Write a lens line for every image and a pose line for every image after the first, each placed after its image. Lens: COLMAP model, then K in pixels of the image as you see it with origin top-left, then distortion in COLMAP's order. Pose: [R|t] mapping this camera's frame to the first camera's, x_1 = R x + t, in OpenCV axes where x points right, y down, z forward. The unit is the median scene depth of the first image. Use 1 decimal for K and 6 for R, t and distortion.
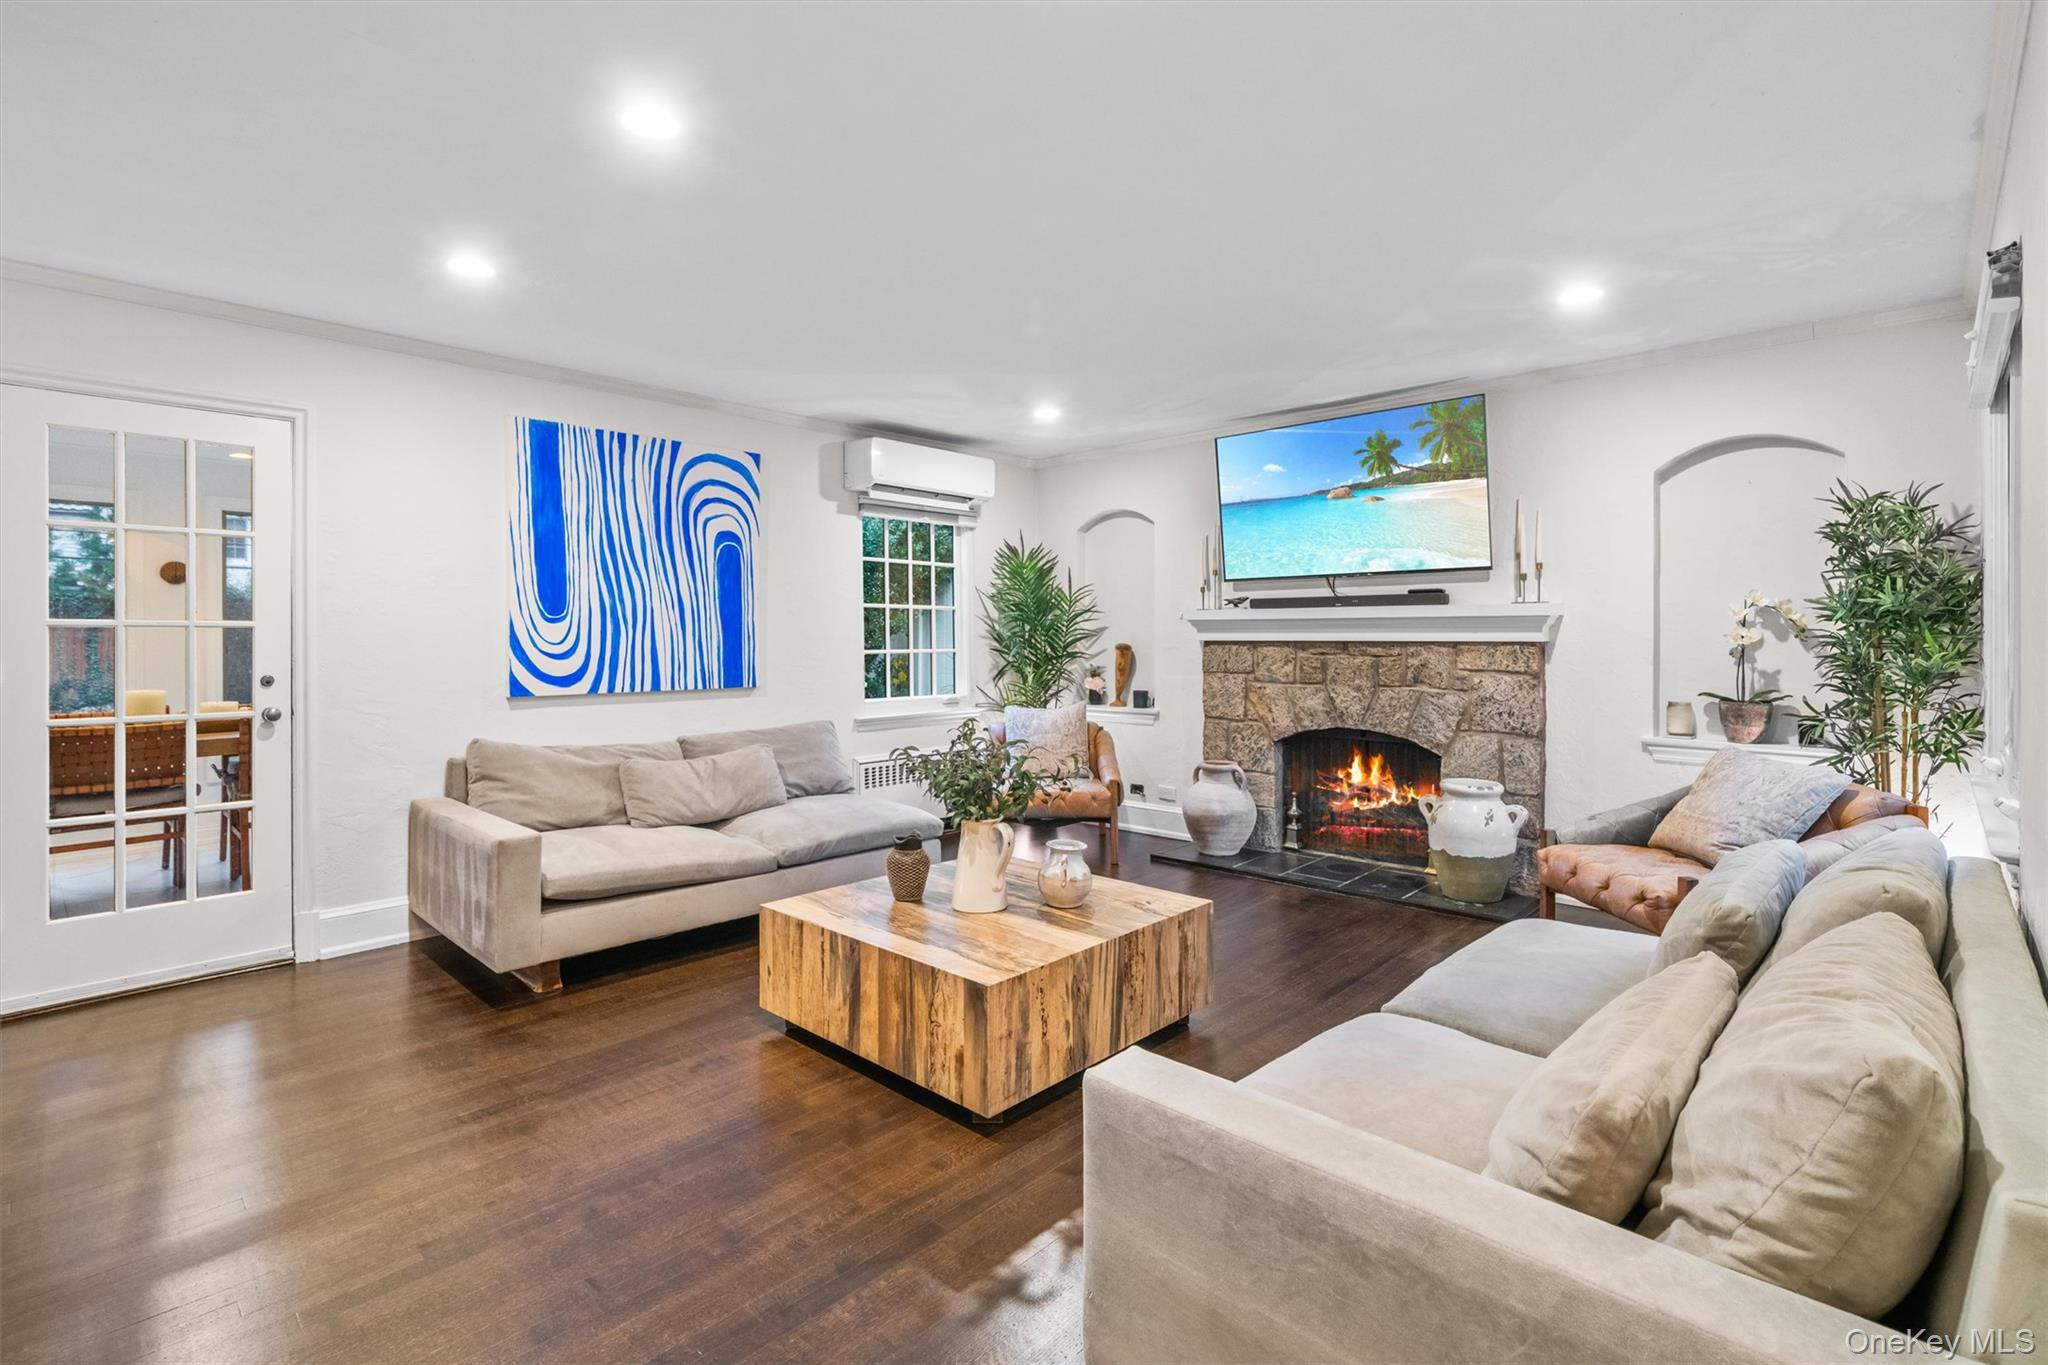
lens RADIAL K [[961.9, 0, 1020.1], [0, 961.9, 639.3], [0, 0, 1]] dist [0.000816, -0.000350]
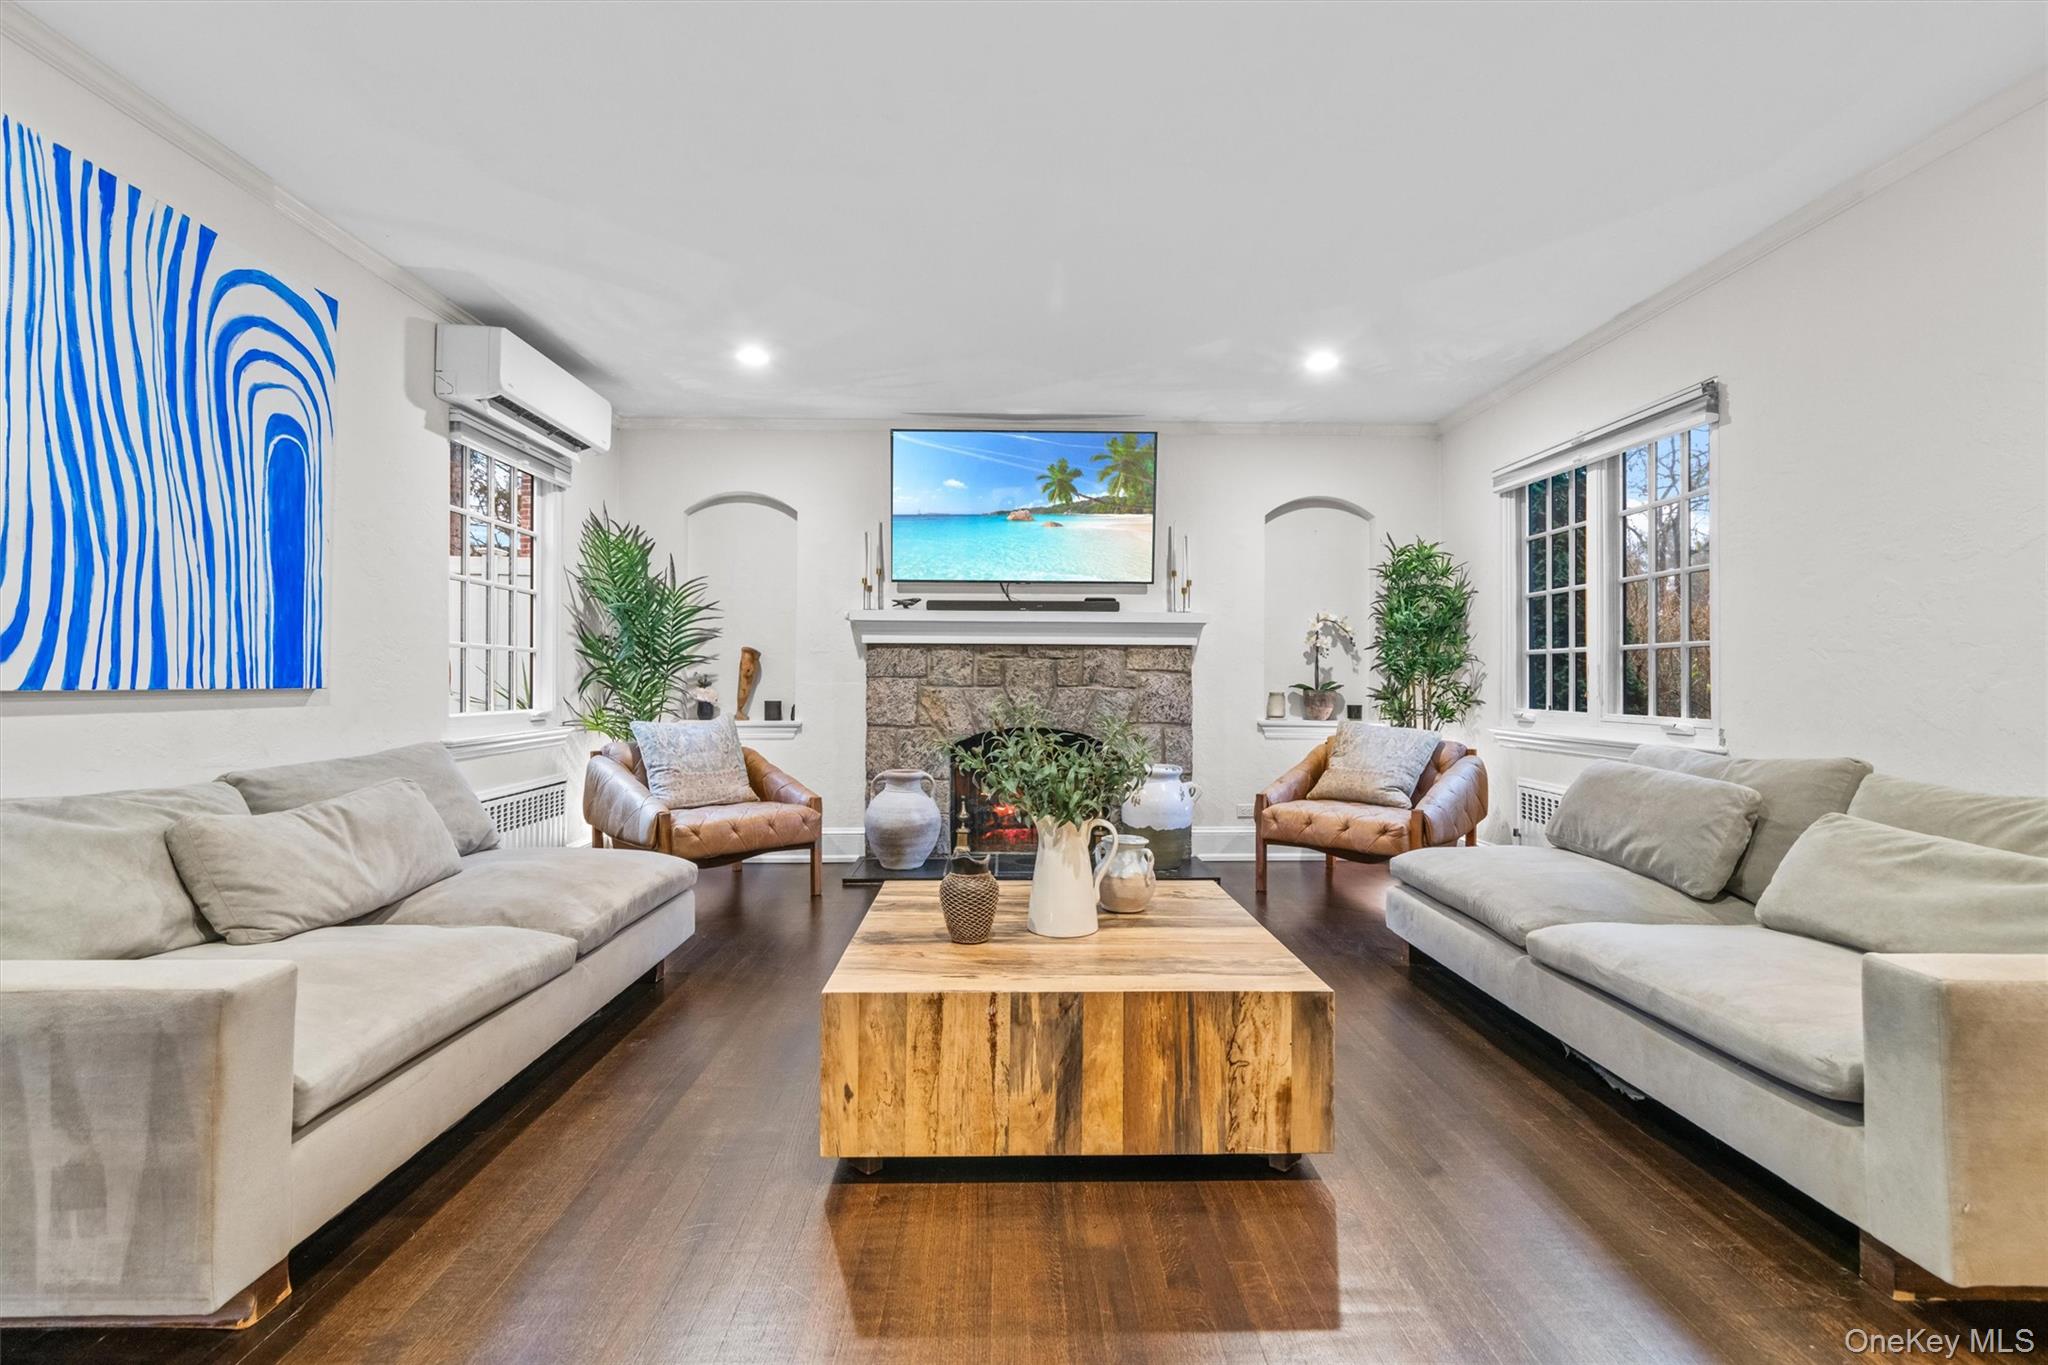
lens RADIAL K [[916.4, 0, 1026.6], [0, 916.4, 664.5], [0, 0, 1]] dist [-0.001764, 0.000445]
pose [[0.707918, 0.017877, 0.706068, -0.390681], [-0.002780, 0.999742, -0.022525, 0.049500], [-0.706289, 0.013983, 0.707785, 0.313567]]
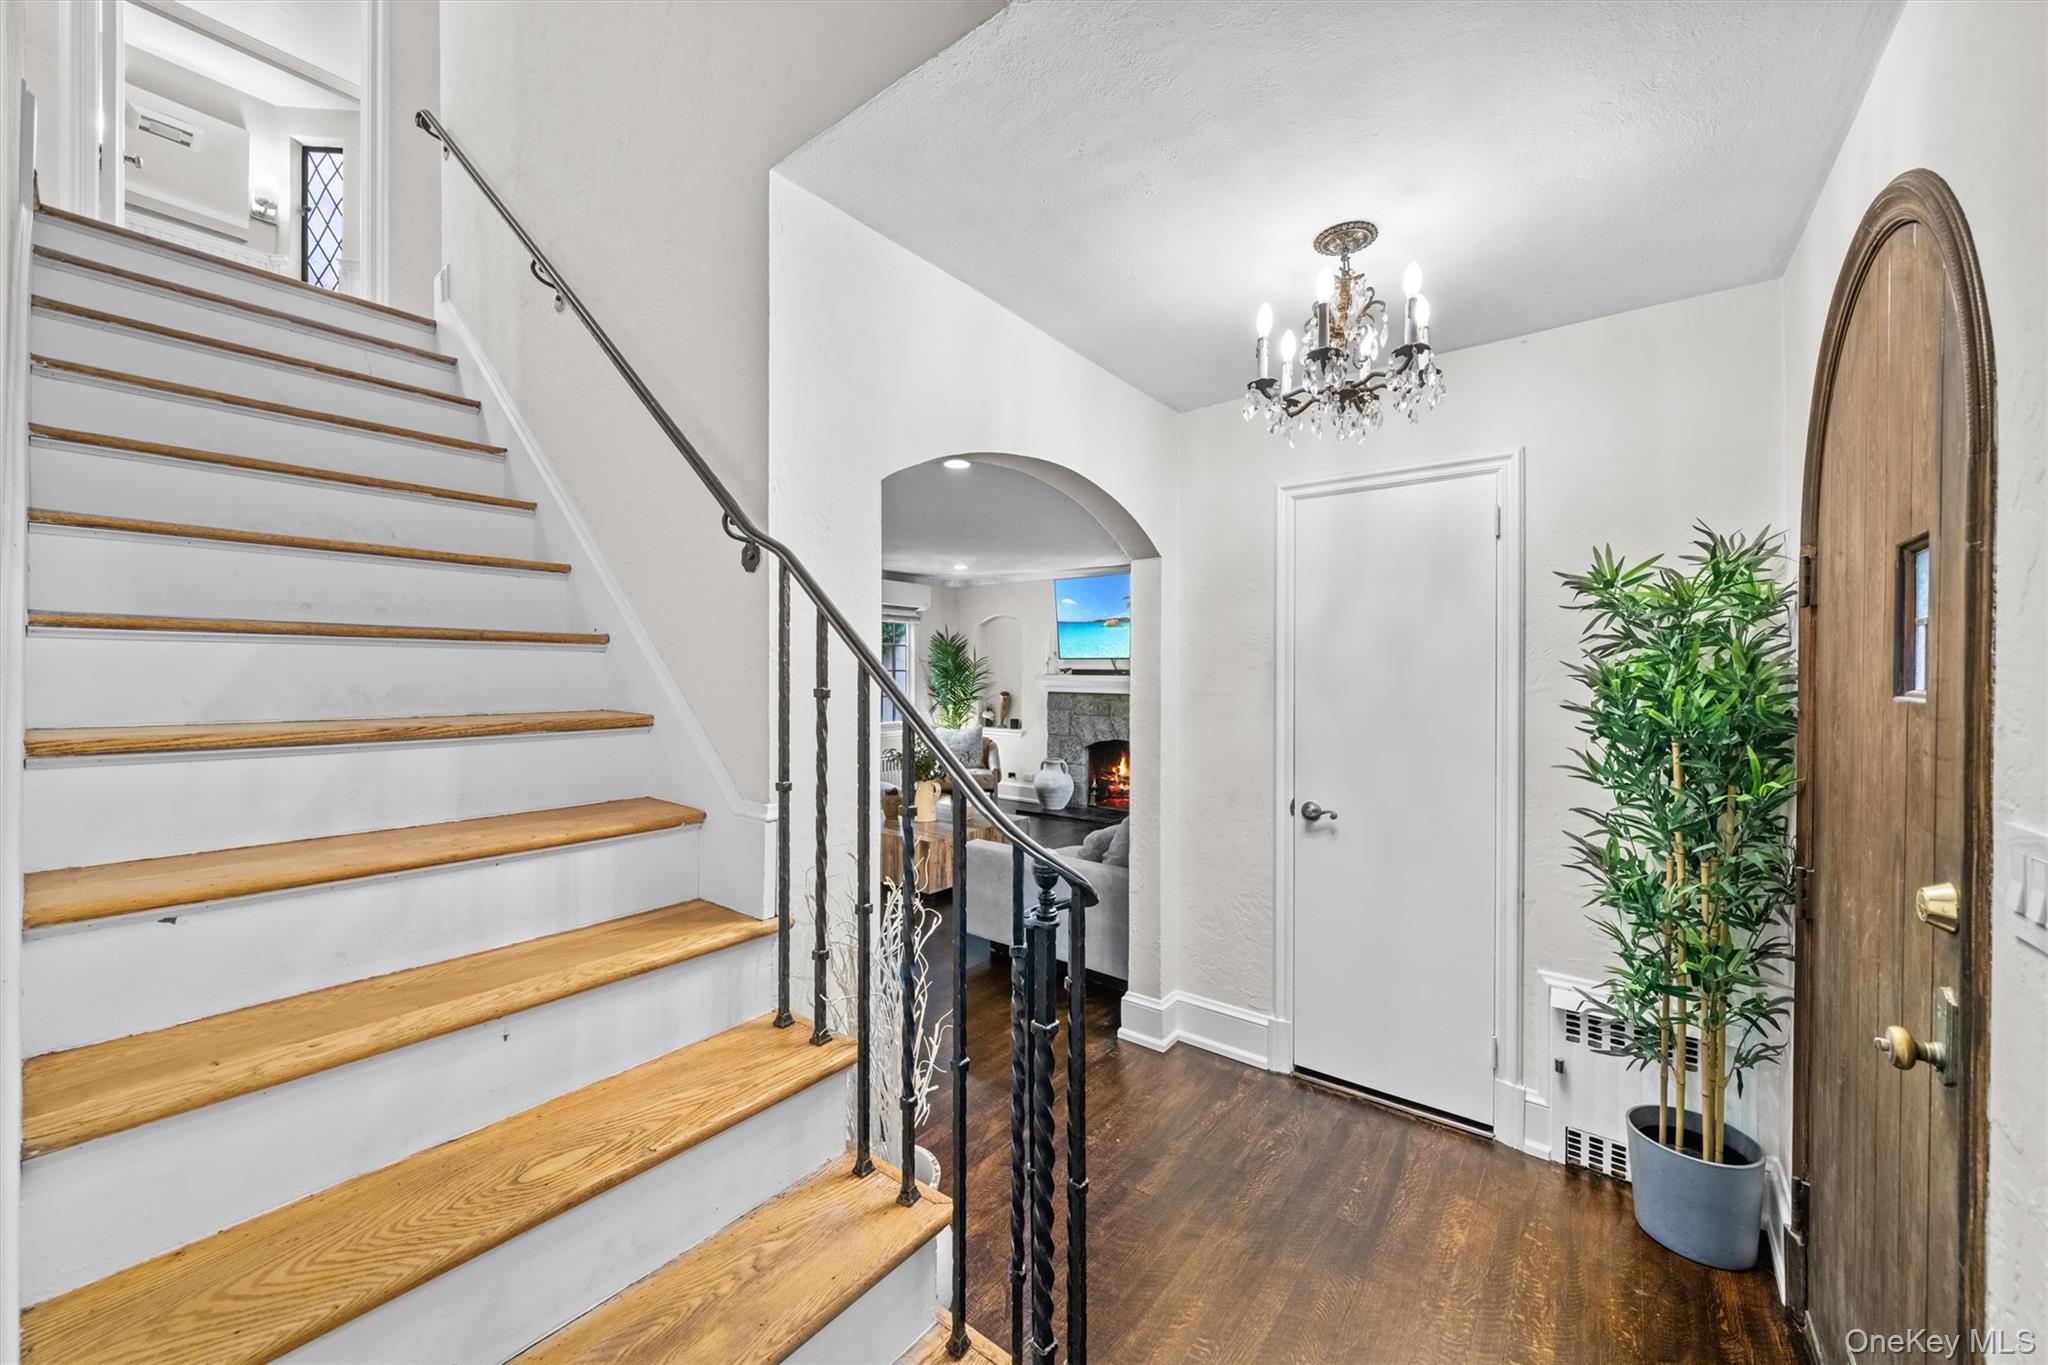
lens RADIAL K [[778.2, 0, 1024.0], [0, 778.2, 682.5], [0, 0, 1]] dist [-0.000408, 0.000045]
pose [[0.995170, 0.005622, 0.098010, 0.004965], [-0.007180, 0.999853, 0.015549, -0.044717], [-0.097909, -0.016178, 0.995064, -0.523143]]
